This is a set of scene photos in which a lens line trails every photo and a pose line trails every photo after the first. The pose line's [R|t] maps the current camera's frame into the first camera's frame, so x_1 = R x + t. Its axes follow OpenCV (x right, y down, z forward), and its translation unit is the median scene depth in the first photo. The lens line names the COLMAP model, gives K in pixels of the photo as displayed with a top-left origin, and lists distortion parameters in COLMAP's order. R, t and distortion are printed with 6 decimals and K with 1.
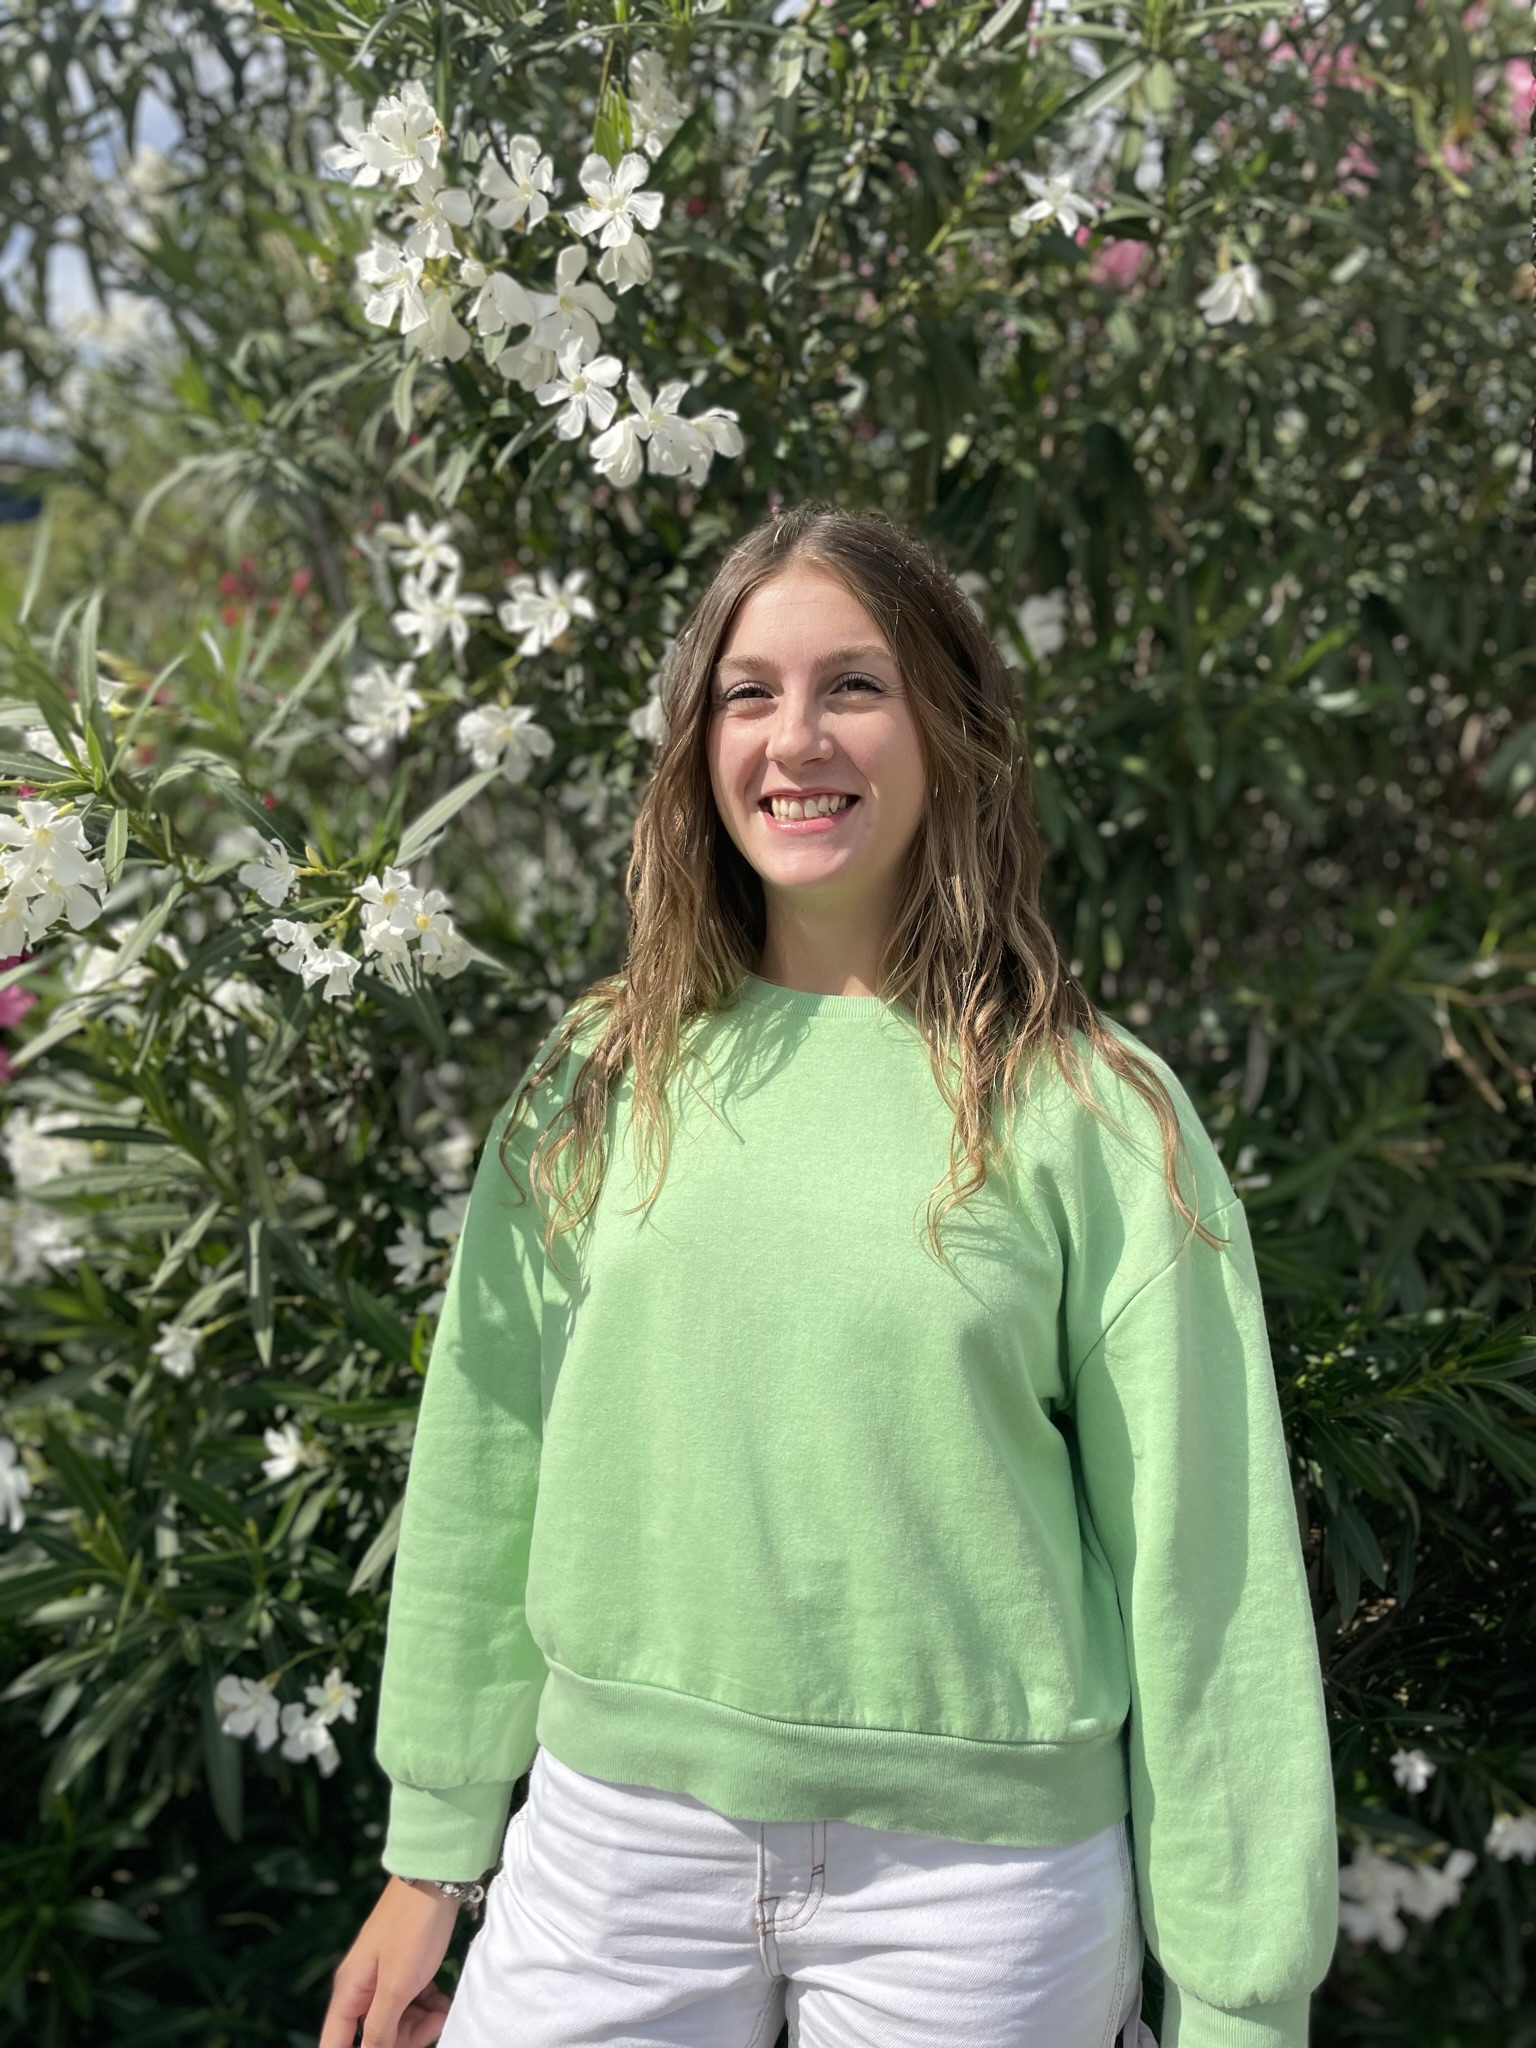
lens RADIAL K [[1553.9, 0, 790.2], [0, 1553.9, 1019.9], [0, 0, 1]] dist [0.043670, -0.075765]
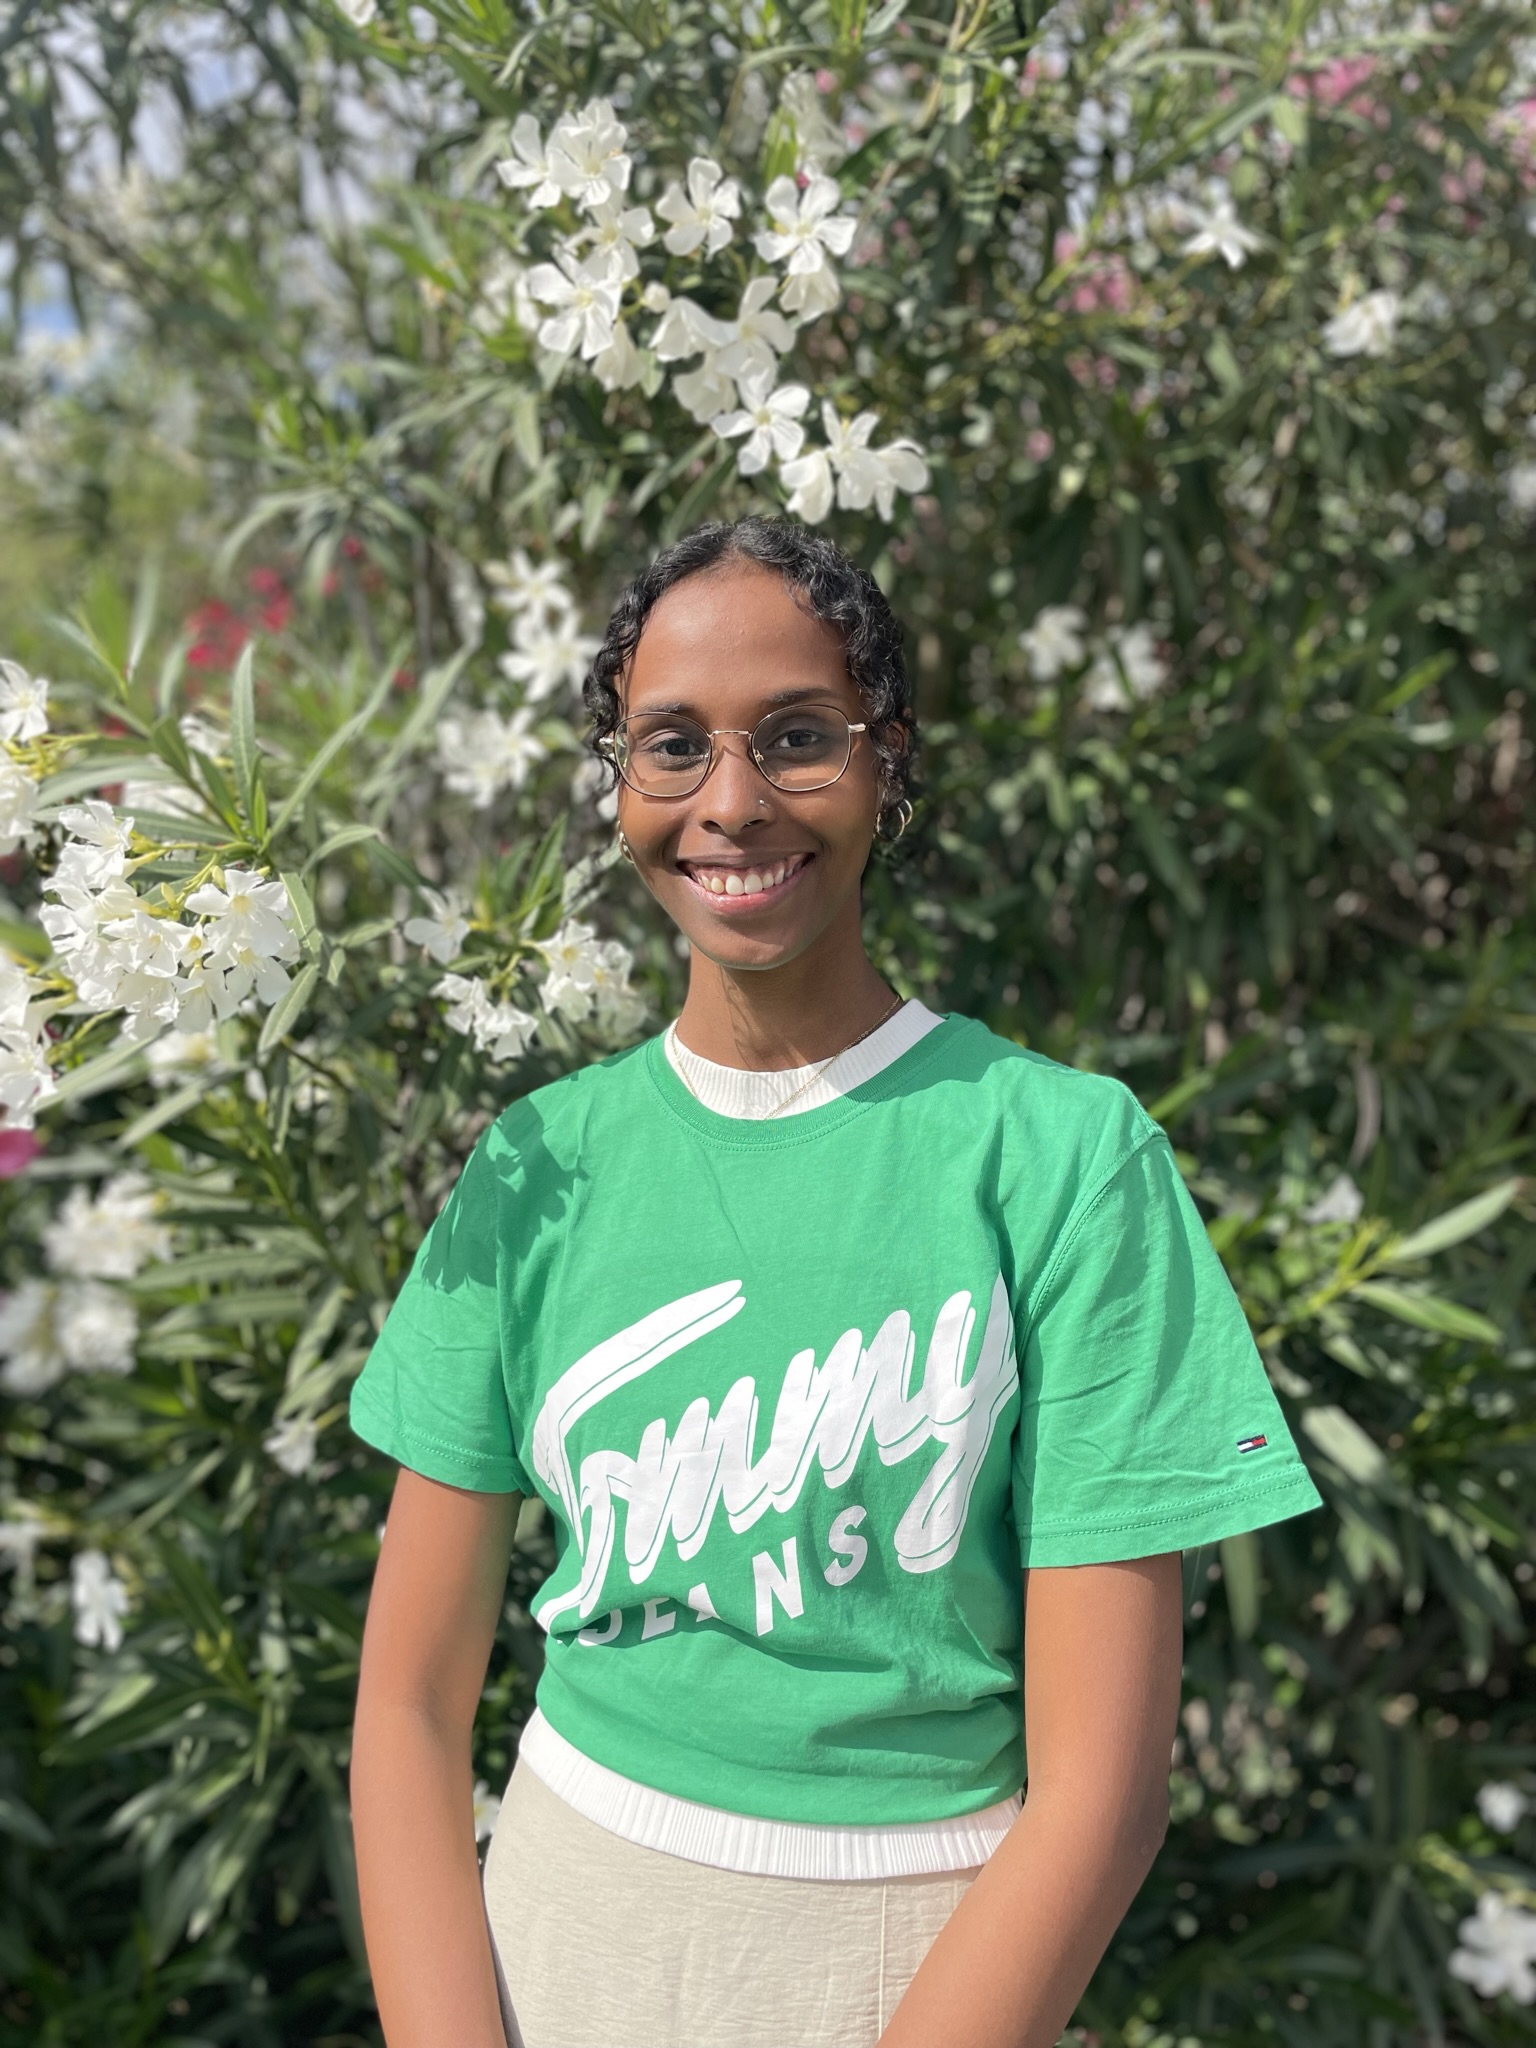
lens RADIAL K [[1553.9, 0, 754.9], [0, 1553.9, 1013.1], [0, 0, 1]] dist [0.043670, -0.075765]
pose [[0.997751, -0.023432, 0.062794, -0.169396], [0.024934, 0.999419, -0.023251, -0.017570], [-0.062212, 0.024764, 0.997756, 0.048882]]
